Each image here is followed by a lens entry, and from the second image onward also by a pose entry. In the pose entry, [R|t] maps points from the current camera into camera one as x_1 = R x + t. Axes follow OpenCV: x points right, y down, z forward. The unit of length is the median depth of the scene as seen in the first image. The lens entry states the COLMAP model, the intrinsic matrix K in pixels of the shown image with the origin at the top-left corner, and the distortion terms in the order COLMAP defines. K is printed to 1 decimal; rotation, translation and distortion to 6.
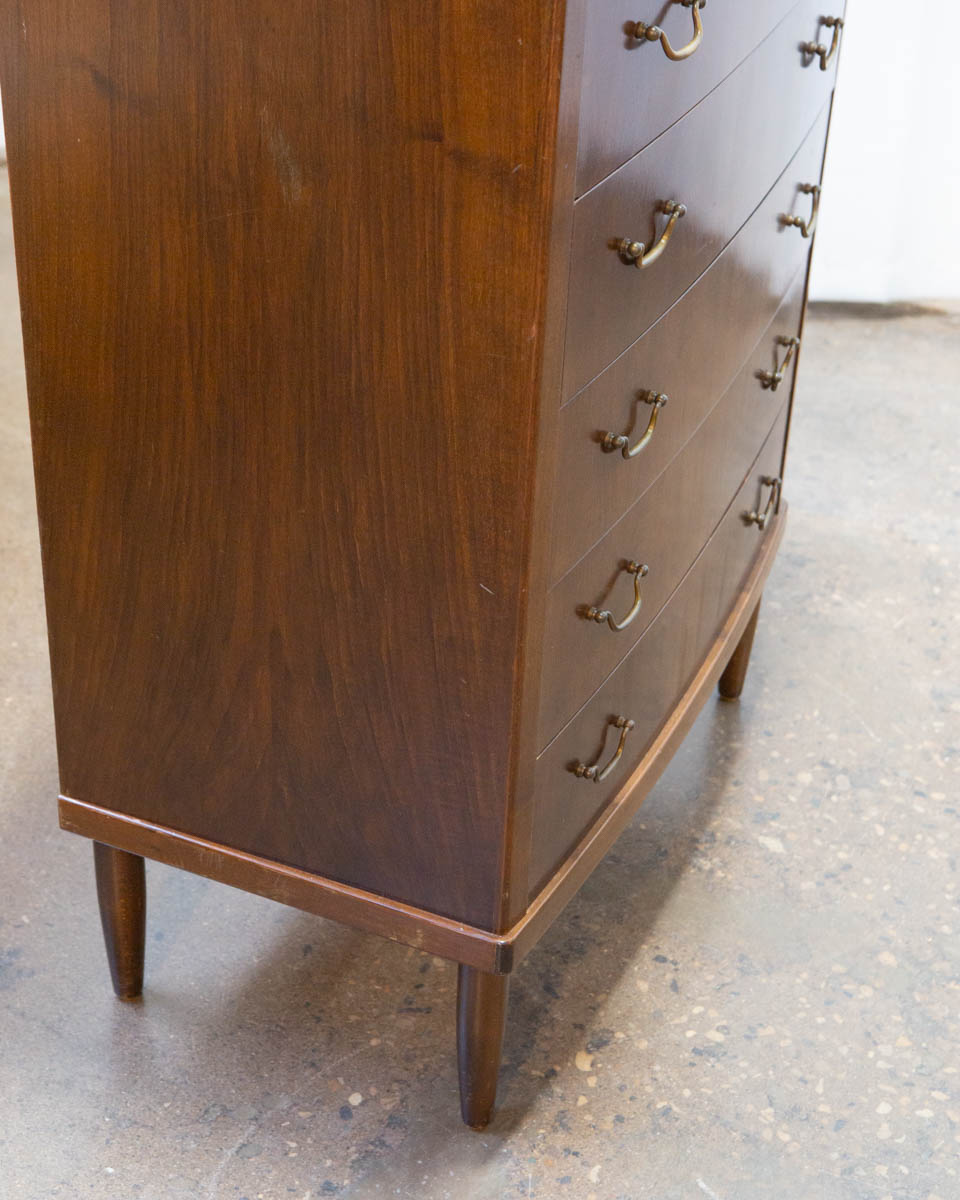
lens RADIAL K [[2299.6, 0, 442.3], [0, 2299.6, 601.8], [0, 0, 1]] dist [0.067368, -0.009428]
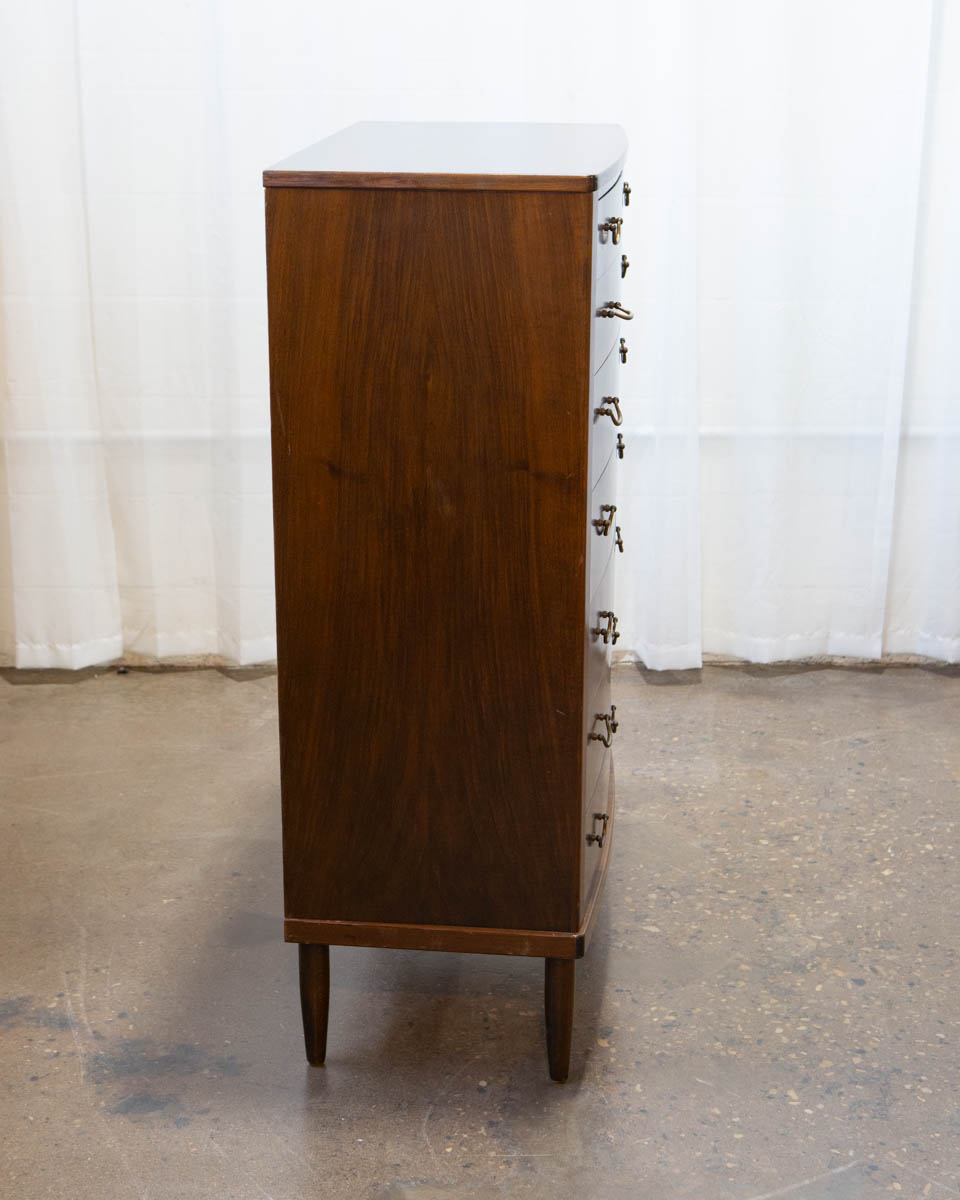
lens RADIAL K [[2008.8, 0, 478.1], [0, 2008.8, 513.2], [0, 0, 1]] dist [-0.008453, 0.078262]
pose [[0.953399, -0.114292, 0.279228, -0.389721], [0.192398, 0.943194, -0.270864, 0.219353], [-0.232408, 0.311964, 0.921230, -0.426022]]
